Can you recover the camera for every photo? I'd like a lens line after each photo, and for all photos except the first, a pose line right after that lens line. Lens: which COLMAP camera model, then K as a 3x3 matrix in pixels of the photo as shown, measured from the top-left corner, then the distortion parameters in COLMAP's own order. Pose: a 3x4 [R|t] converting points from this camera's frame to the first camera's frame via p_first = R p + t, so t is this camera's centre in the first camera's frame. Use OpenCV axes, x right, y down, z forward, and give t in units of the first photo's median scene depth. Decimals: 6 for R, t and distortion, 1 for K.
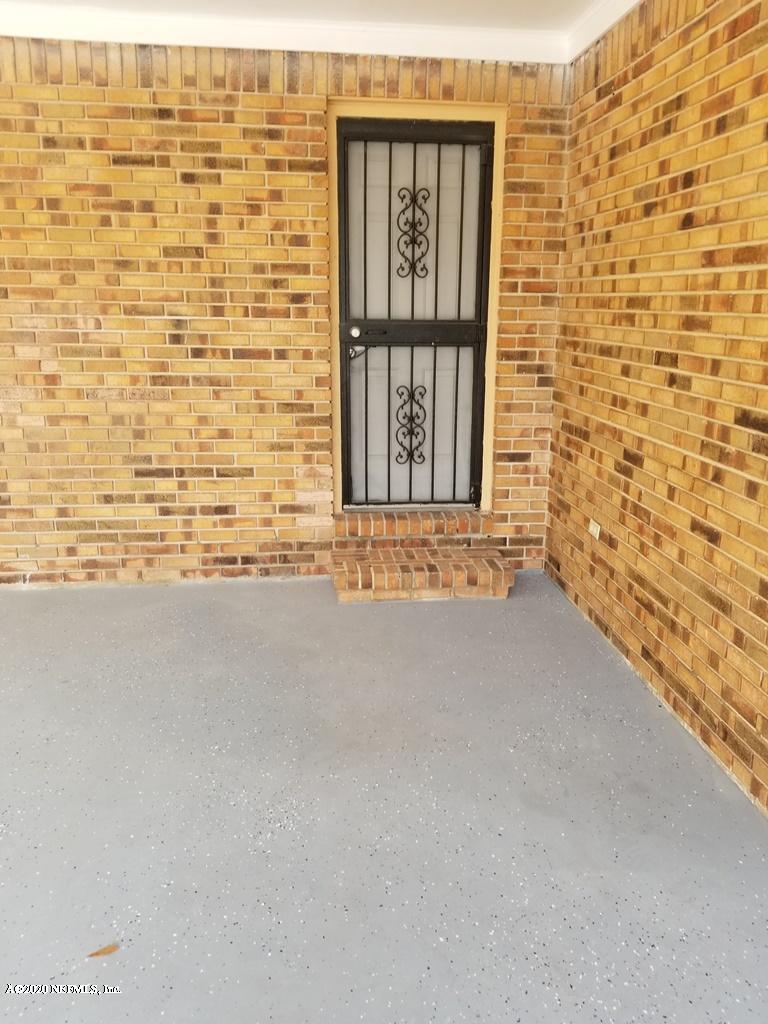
lens RADIAL K [[800.3, 0, 393.8], [0, 800.3, 504.9], [0, 0, 1]] dist [0.050306, -0.077017]
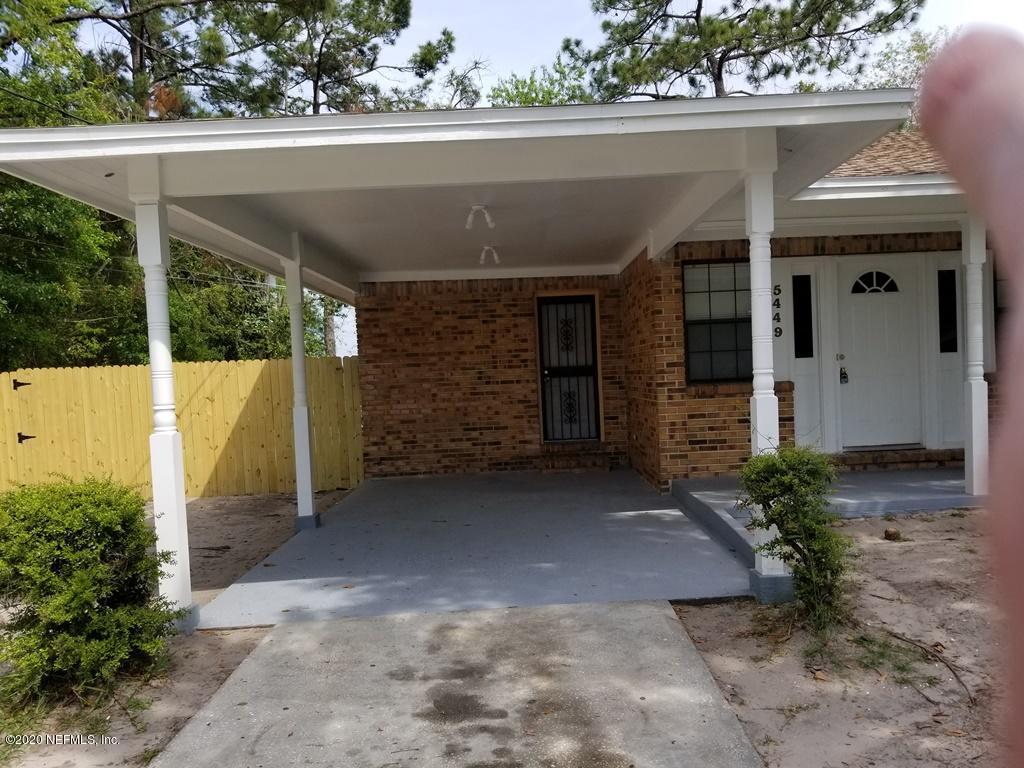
lens RADIAL K [[800.3, 0, 515.4], [0, 800.3, 390.4], [0, 0, 1]] dist [0.050306, -0.077017]
pose [[0.991403, -0.049034, -0.121310, 0.169771], [0.021235, 0.975131, -0.220611, 0.424680], [0.129110, 0.216139, 0.967788, -1.558422]]
